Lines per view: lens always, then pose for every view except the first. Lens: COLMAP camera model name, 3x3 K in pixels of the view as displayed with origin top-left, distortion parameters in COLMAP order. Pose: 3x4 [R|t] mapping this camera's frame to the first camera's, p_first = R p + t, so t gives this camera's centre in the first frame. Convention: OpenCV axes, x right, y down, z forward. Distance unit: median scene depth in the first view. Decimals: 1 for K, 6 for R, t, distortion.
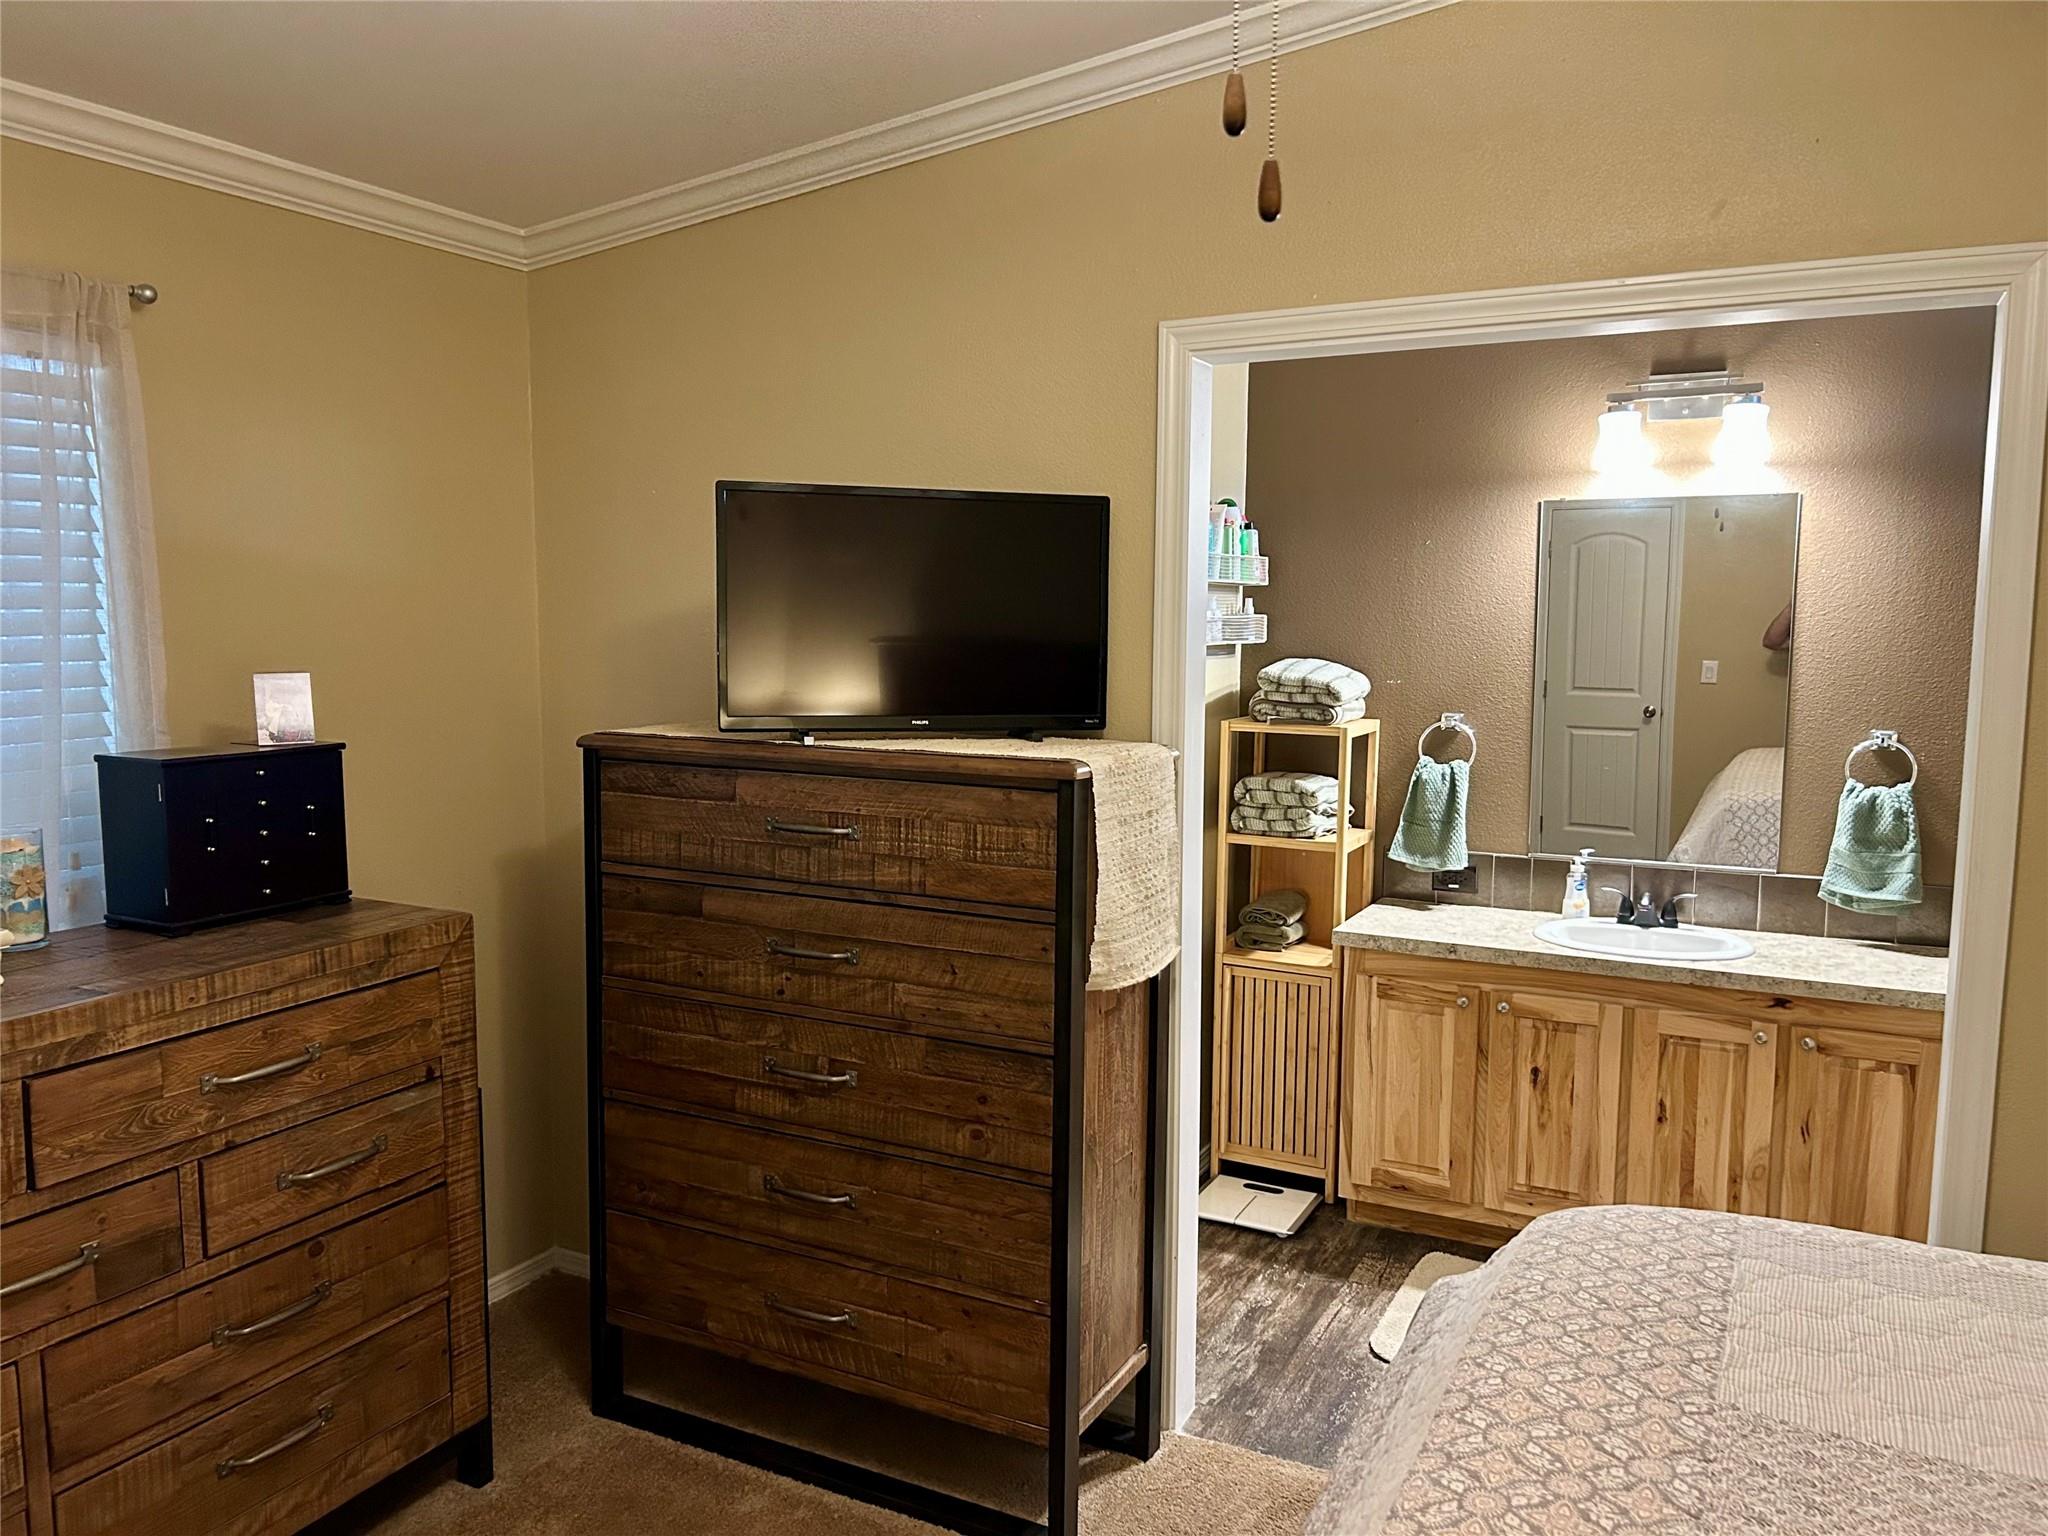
lens RADIAL K [[1542.7, 0, 984.7], [0, 1542.7, 781.0], [0, 0, 1]] dist [0.038566, -0.048093]
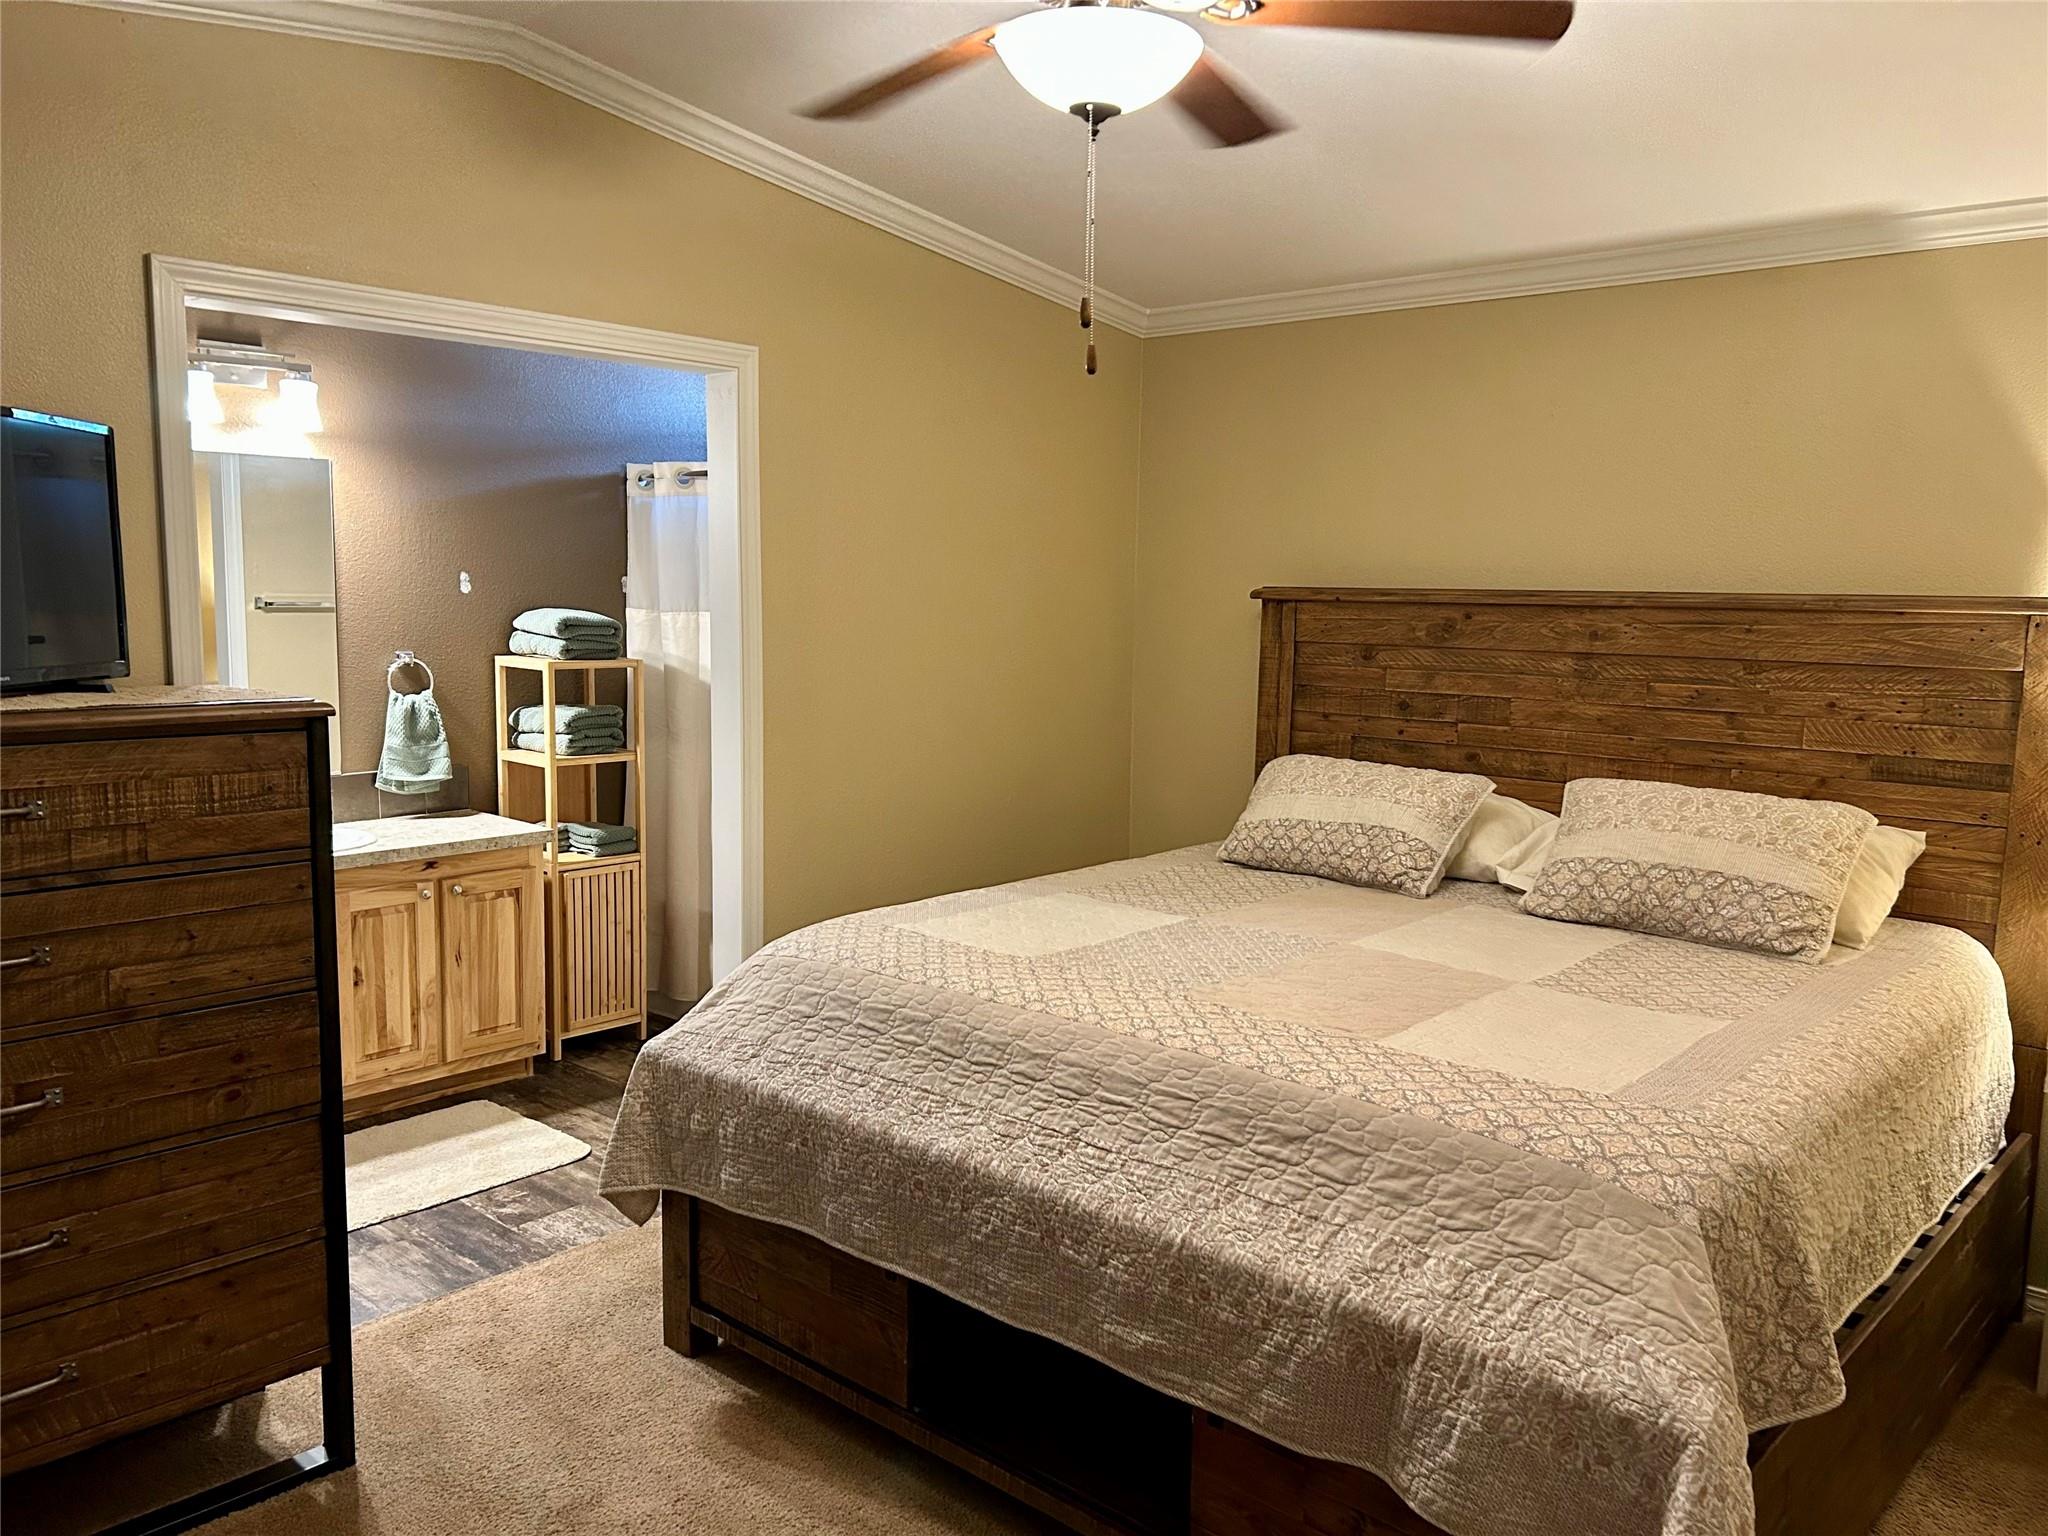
lens RADIAL K [[1542.7, 0, 1027.9], [0, 1542.7, 772.1], [0, 0, 1]] dist [0.038566, -0.048093]
pose [[0.244081, -0.120642, 0.962221, -0.700968], [0.088179, 0.990882, 0.101868, -0.023804], [-0.965737, 0.059983, 0.252494, 0.231911]]
